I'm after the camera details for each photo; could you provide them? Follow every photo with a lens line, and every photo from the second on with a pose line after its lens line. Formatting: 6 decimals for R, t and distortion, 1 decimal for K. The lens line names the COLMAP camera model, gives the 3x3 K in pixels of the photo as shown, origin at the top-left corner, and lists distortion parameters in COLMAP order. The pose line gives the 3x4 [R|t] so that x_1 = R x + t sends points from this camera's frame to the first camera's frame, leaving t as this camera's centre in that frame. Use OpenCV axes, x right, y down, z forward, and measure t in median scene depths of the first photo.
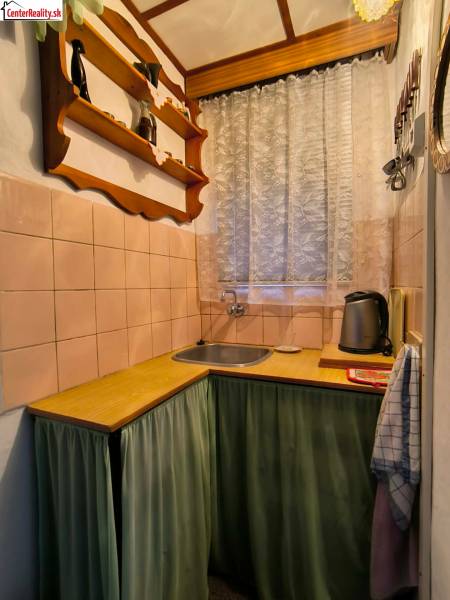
lens RADIAL K [[283.3, 0, 225.0], [0, 283.3, 300.0], [0, 0, 1]] dist [-0.032133, 0.011020]
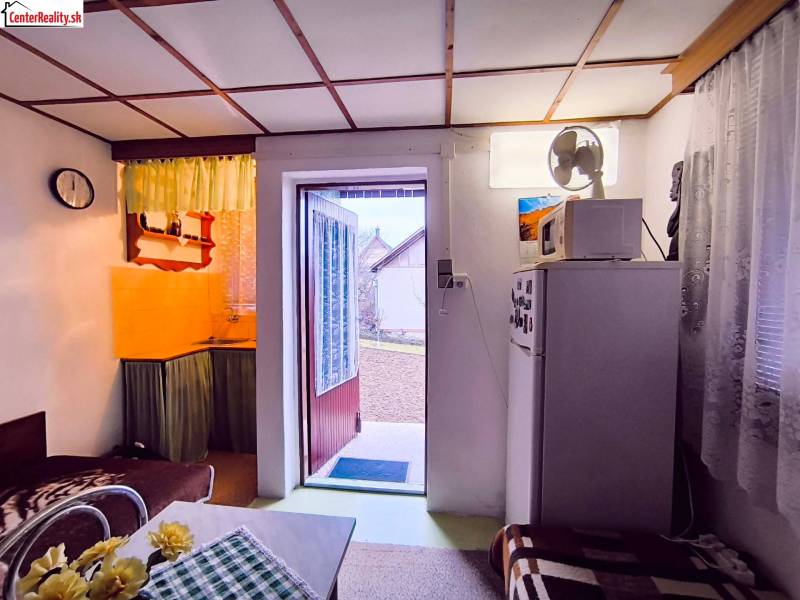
lens RADIAL K [[362.8, 0, 400.0], [0, 362.8, 300.0], [0, 0, 1]] dist [-0.024940, 0.012494]
pose [[0.957569, -0.001825, 0.288200, 0.411543], [0.007179, 0.999821, -0.017522, -0.034661], [-0.288116, 0.018848, 0.957410, -1.537842]]
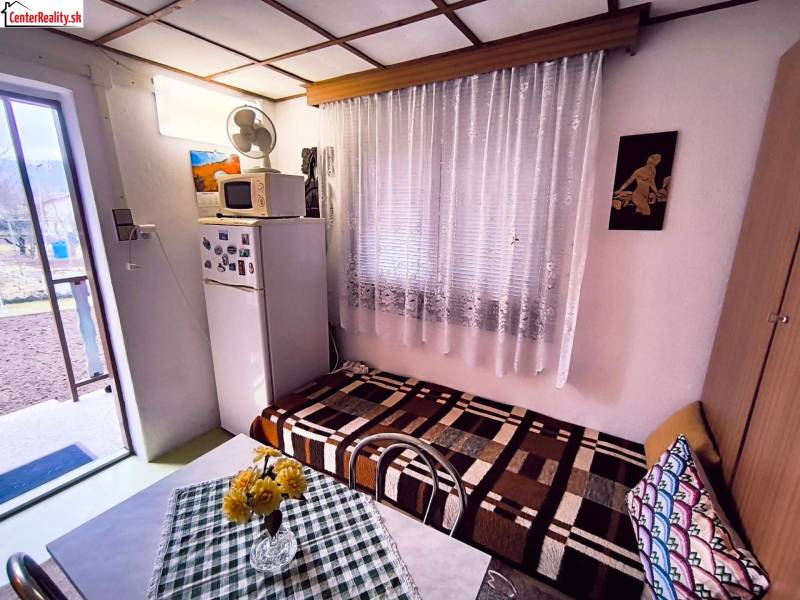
lens RADIAL K [[362.9, 0, 395.8], [0, 362.9, 300.8], [0, 0, 1]] dist [-0.029470, 0.017982]
pose [[0.138658, -0.240894, 0.960596, -0.235840], [0.043700, 0.970509, 0.237072, -0.168194], [-0.989376, 0.009106, 0.145096, -1.380220]]
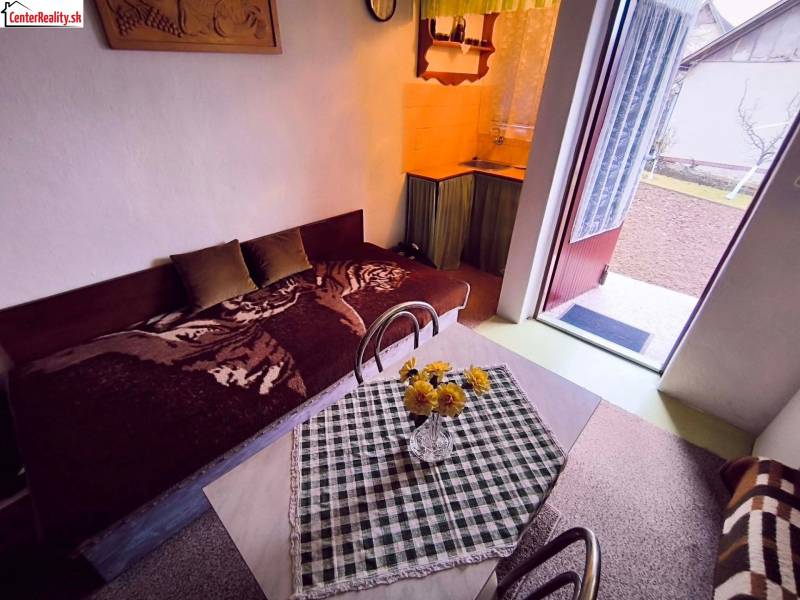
lens RADIAL K [[362.9, 0, 395.8], [0, 362.9, 300.8], [0, 0, 1]] dist [-0.029470, 0.017982]
pose [[0.936041, 0.207473, -0.284221, 0.294578], [-0.047201, 0.874426, 0.482857, -0.146950], [0.348711, -0.438559, 0.828292, -1.526180]]
